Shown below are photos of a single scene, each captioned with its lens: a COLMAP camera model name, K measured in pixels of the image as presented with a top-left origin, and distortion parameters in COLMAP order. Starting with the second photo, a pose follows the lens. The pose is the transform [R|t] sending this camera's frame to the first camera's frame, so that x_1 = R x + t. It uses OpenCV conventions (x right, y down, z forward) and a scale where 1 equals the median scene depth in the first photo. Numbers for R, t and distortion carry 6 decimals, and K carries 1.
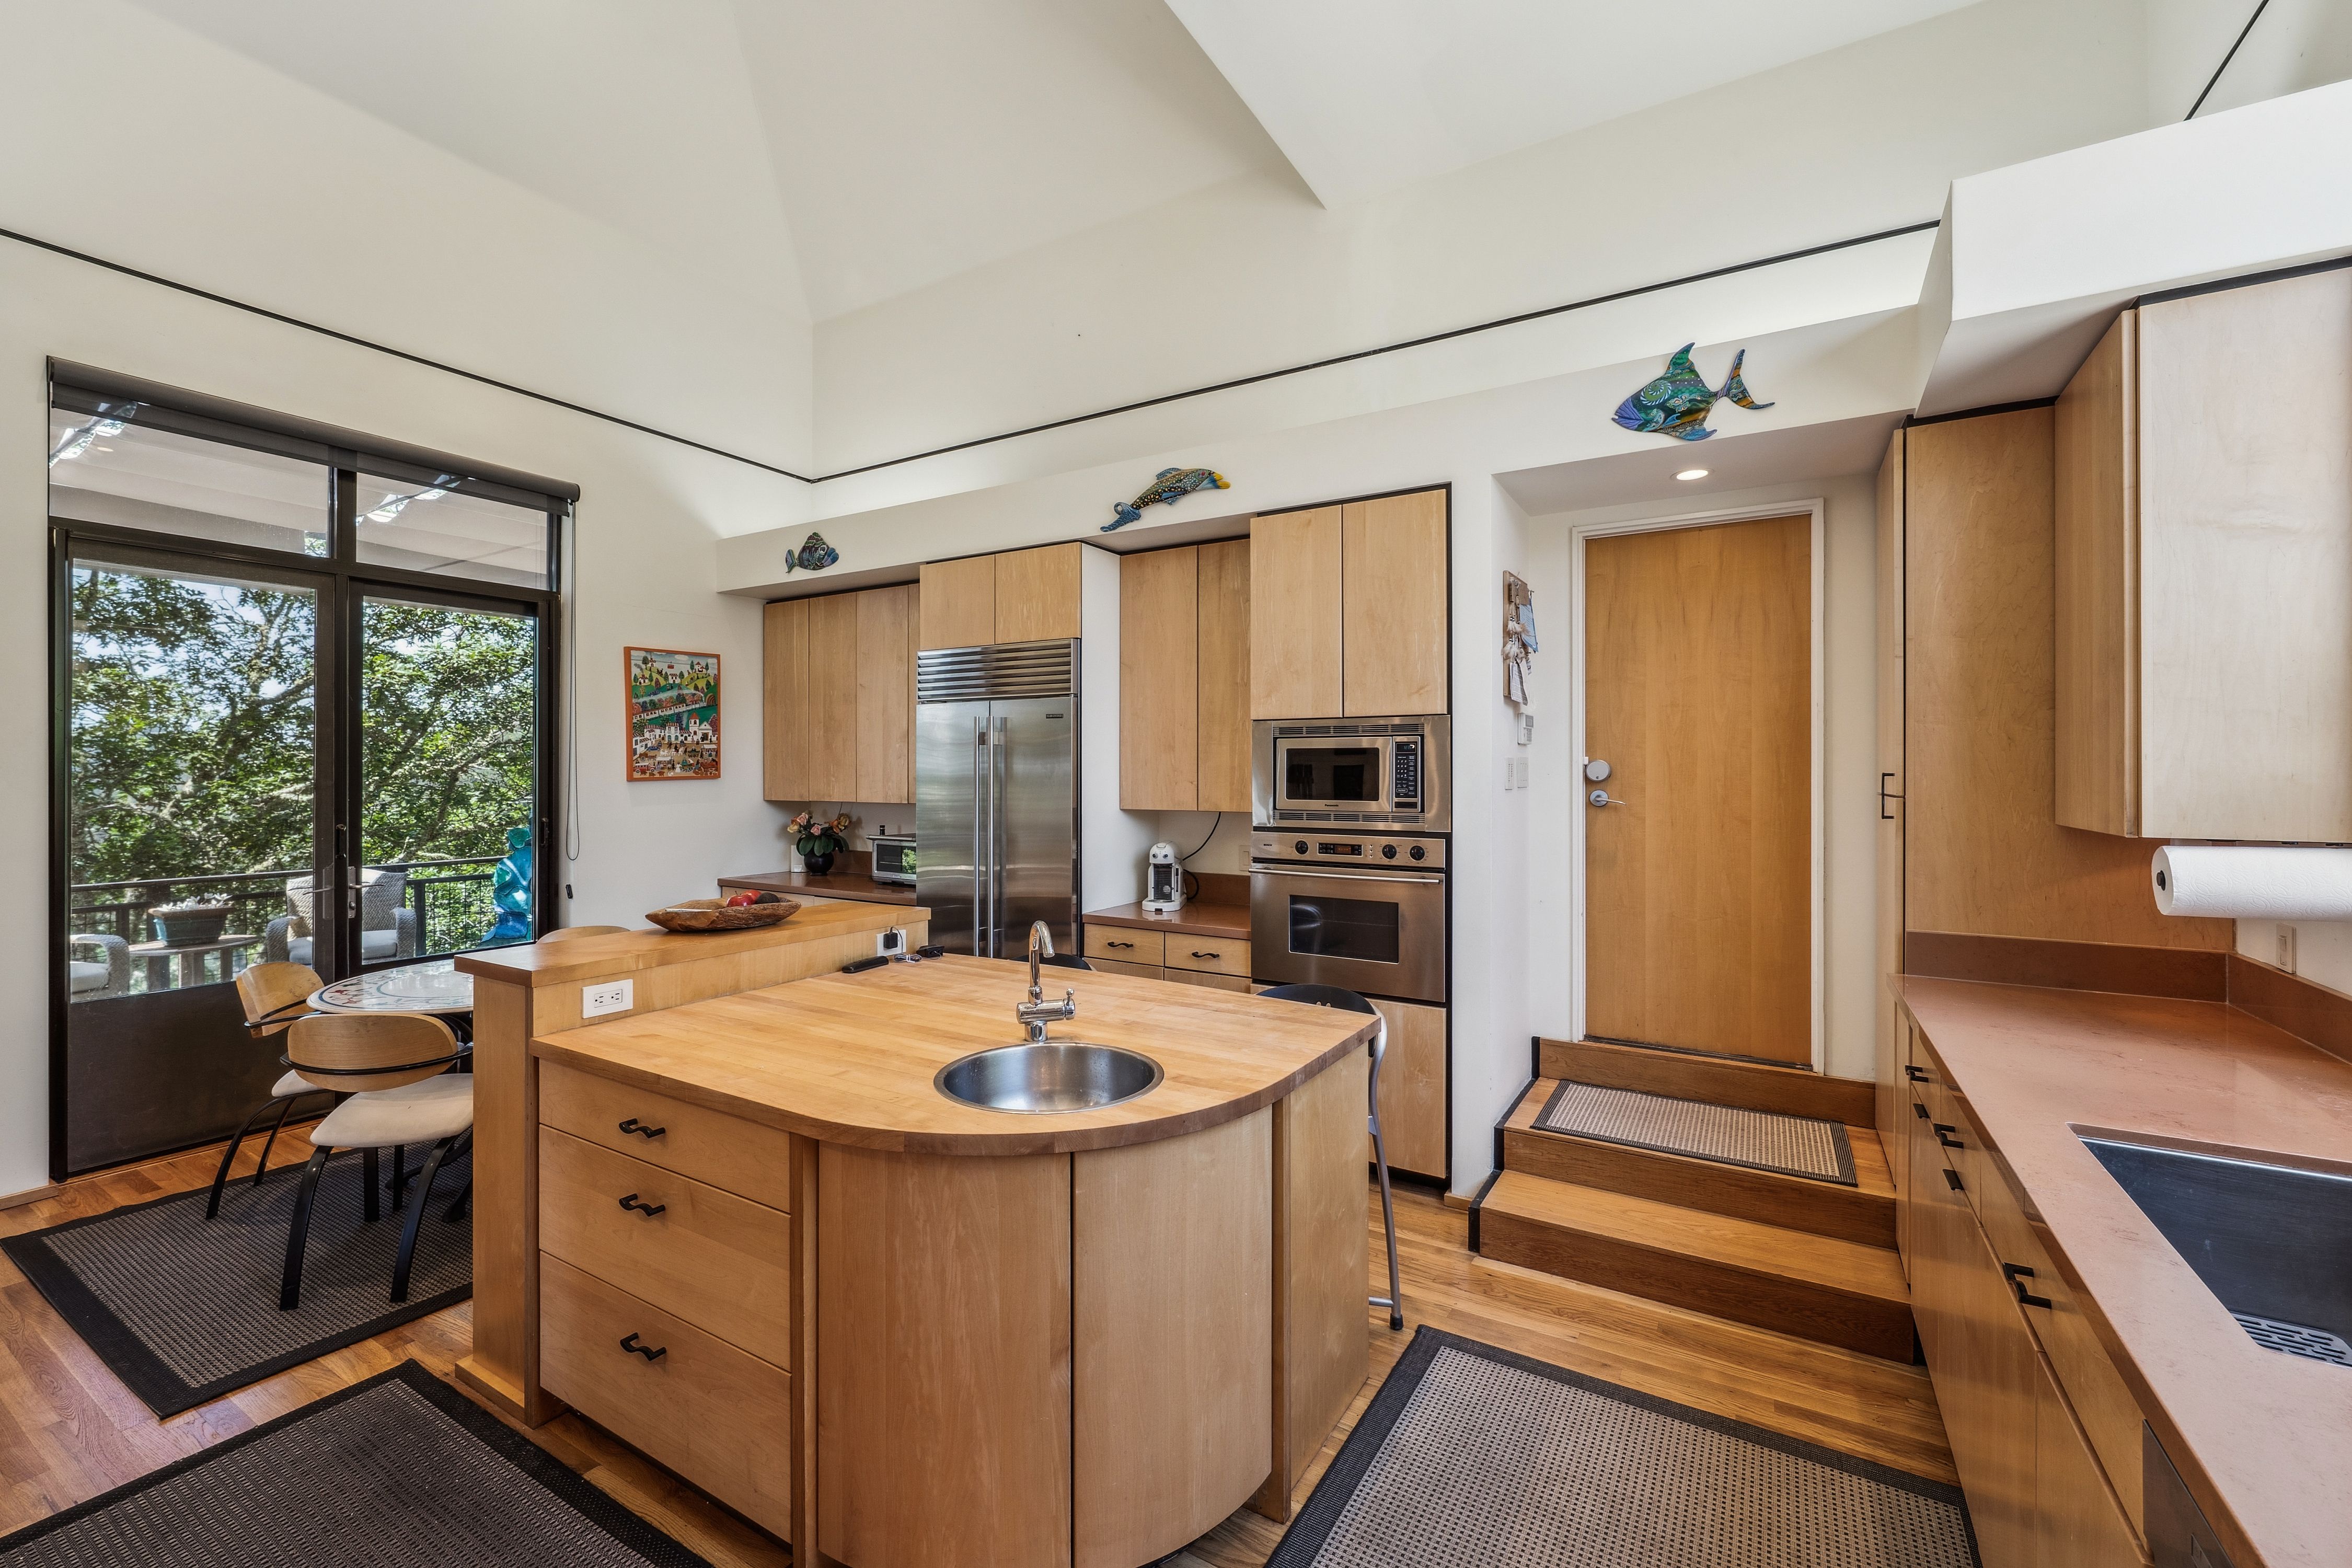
lens RADIAL K [[936.9, 0, 1176.0], [0, 936.9, 784.0], [0, 0, 1]] dist [-0.000482, -0.000002]
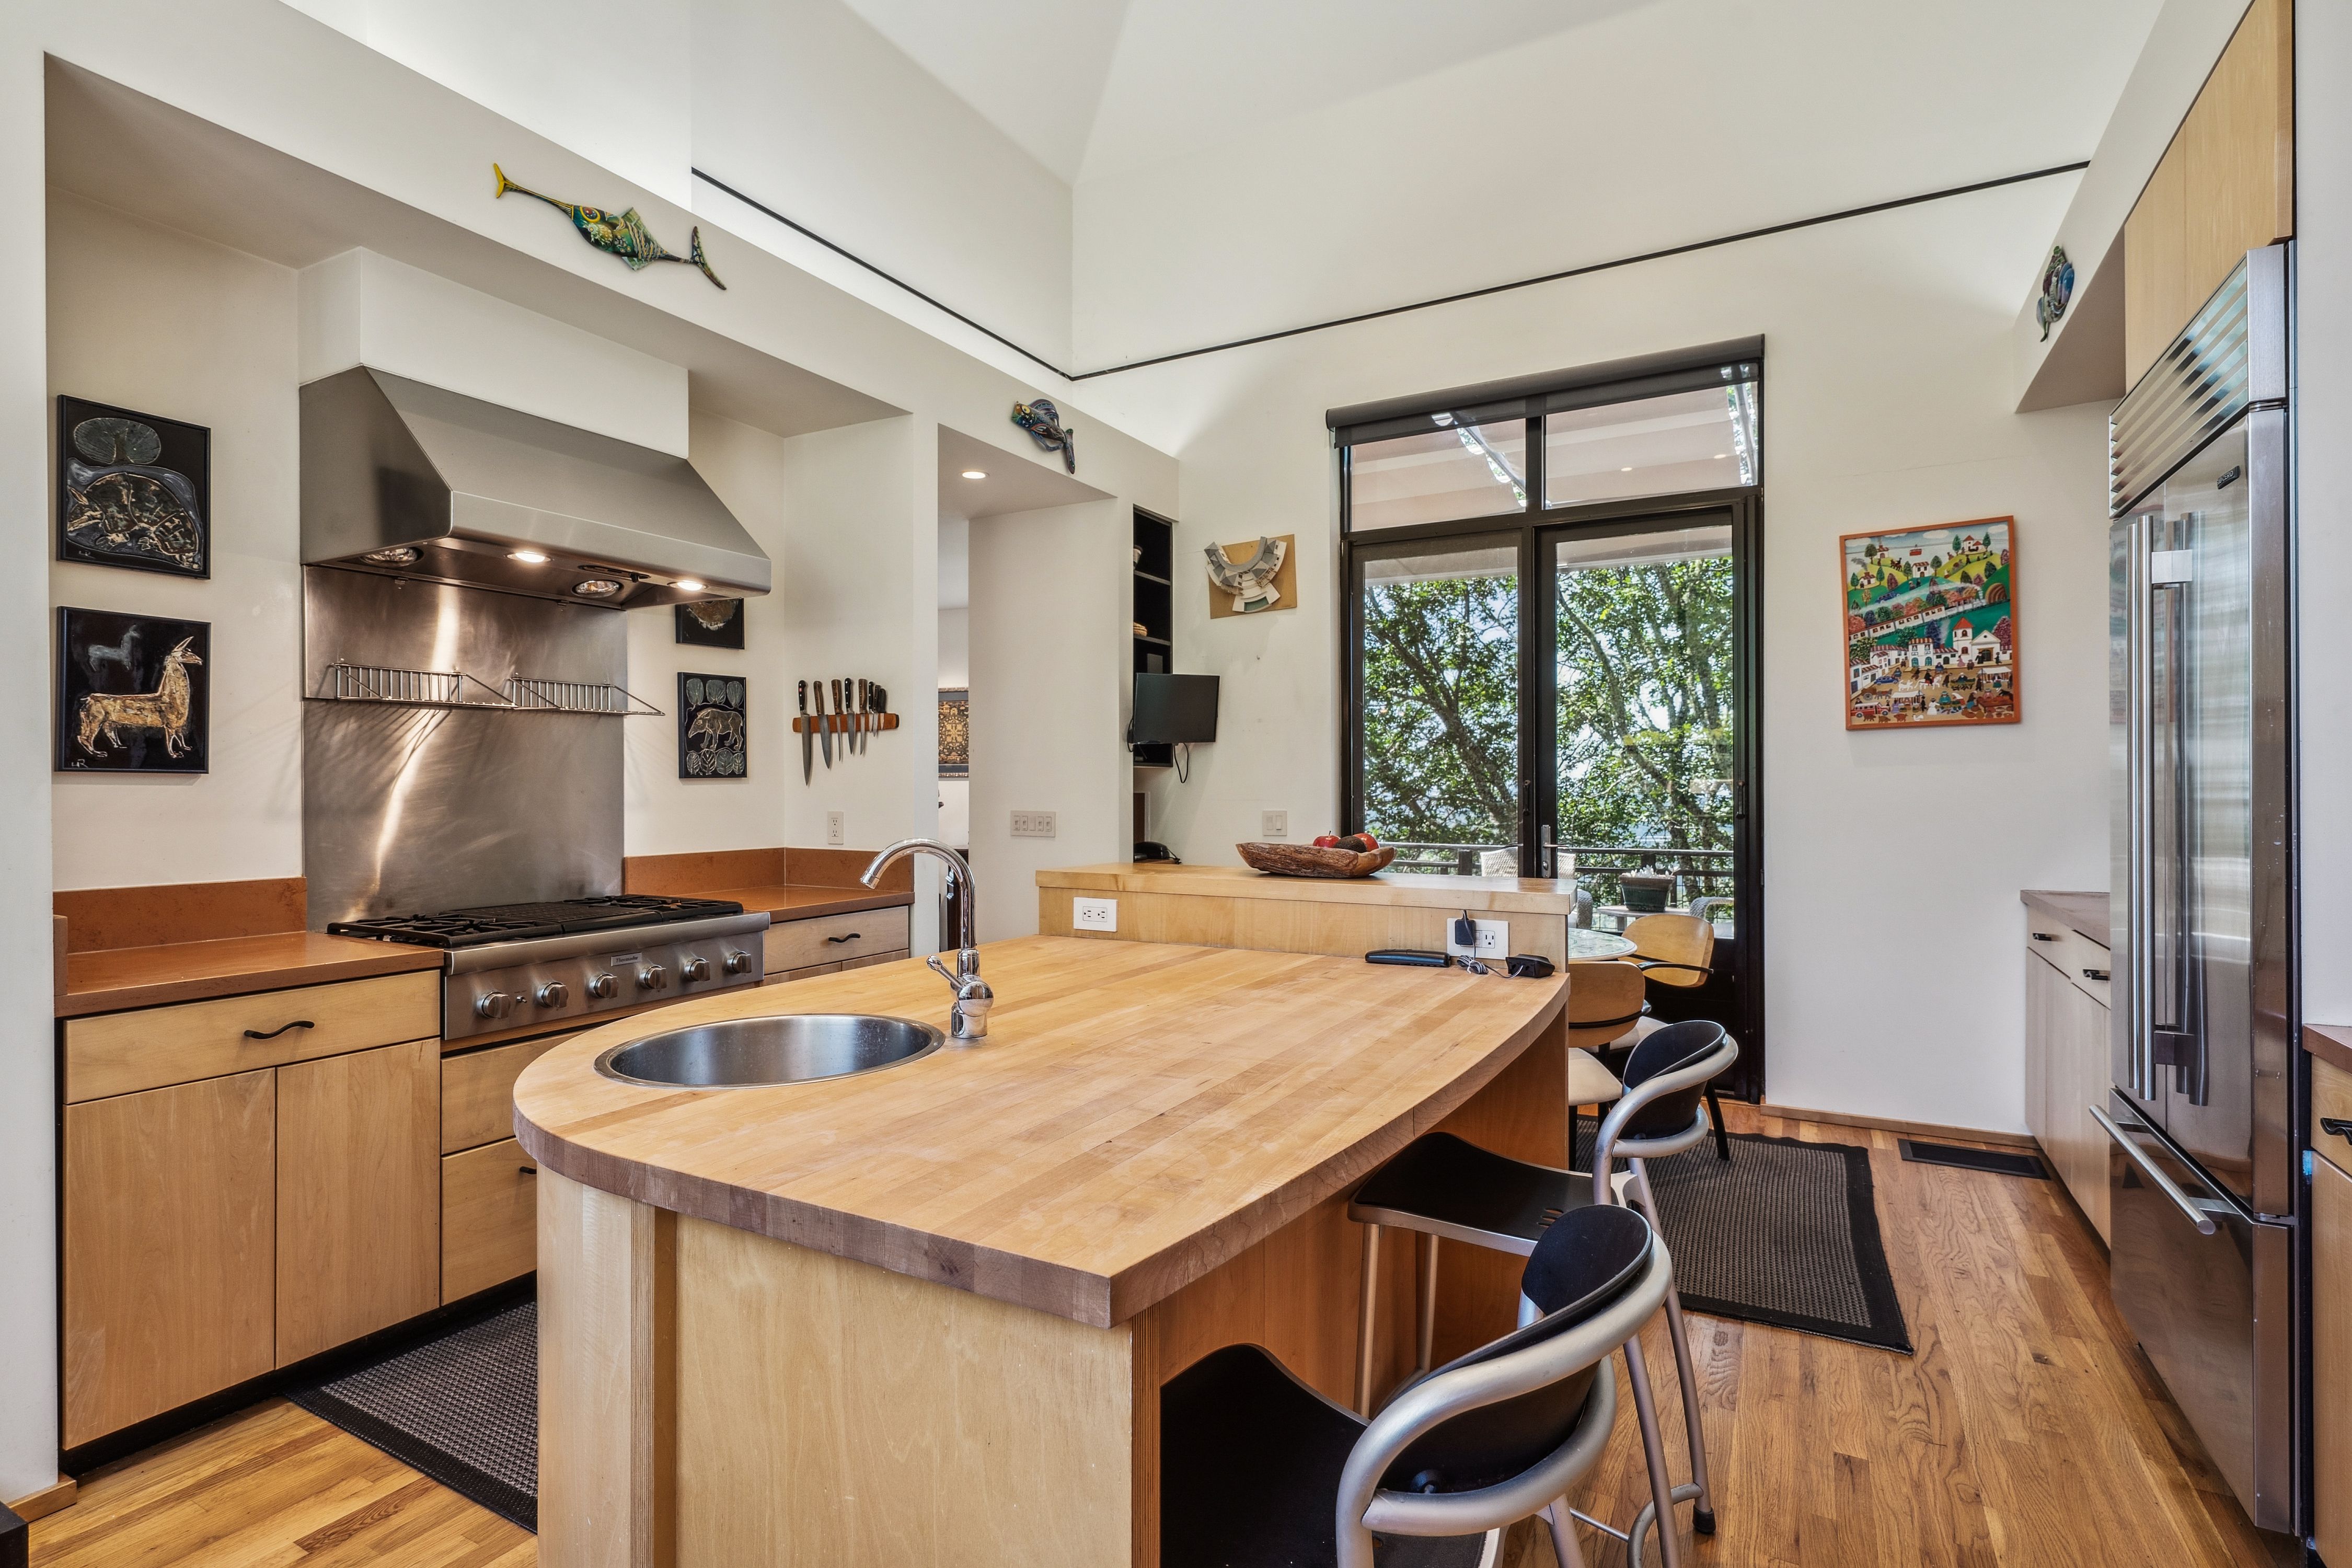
lens RADIAL K [[1192.2, 0, 1176.0], [0, 1192.2, 784.0], [0, 0, 1]] dist [0.002749, 0.000366]
pose [[0.042719, -0.004778, -0.999076, 0.284935], [-0.010549, 0.999931, -0.005233, 0.048581], [0.999031, 0.010763, 0.042666, 0.487900]]
